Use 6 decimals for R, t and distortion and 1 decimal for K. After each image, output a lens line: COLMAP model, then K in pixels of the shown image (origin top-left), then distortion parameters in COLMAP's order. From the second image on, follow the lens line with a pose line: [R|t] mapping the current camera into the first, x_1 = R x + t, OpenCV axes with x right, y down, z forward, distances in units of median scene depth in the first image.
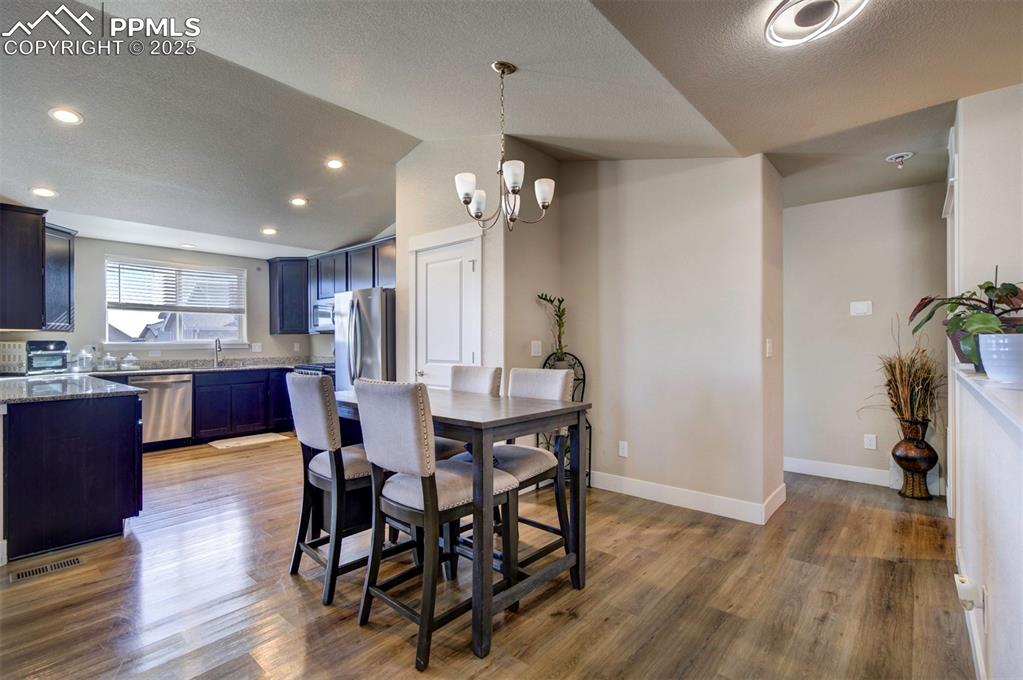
lens RADIAL K [[471.1, 0, 501.0], [0, 471.1, 341.4], [0, 0, 1]] dist [0.006220, 0.000941]
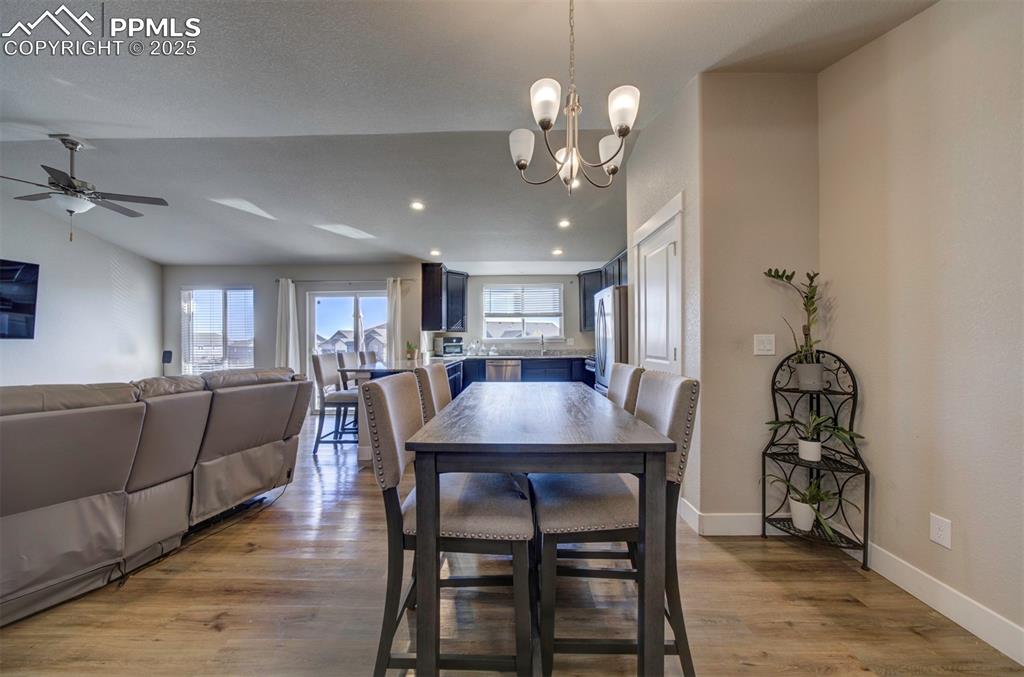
lens RADIAL K [[364.3, 0, 509.1], [0, 364.3, 340.4], [0, 0, 1]] dist [0.008878, 0.000649]
pose [[0.670147, 0.001740, -0.742226, 0.174947], [0.005208, 0.999962, 0.007046, 0.001447], [0.742210, -0.008587, 0.670113, 0.243281]]
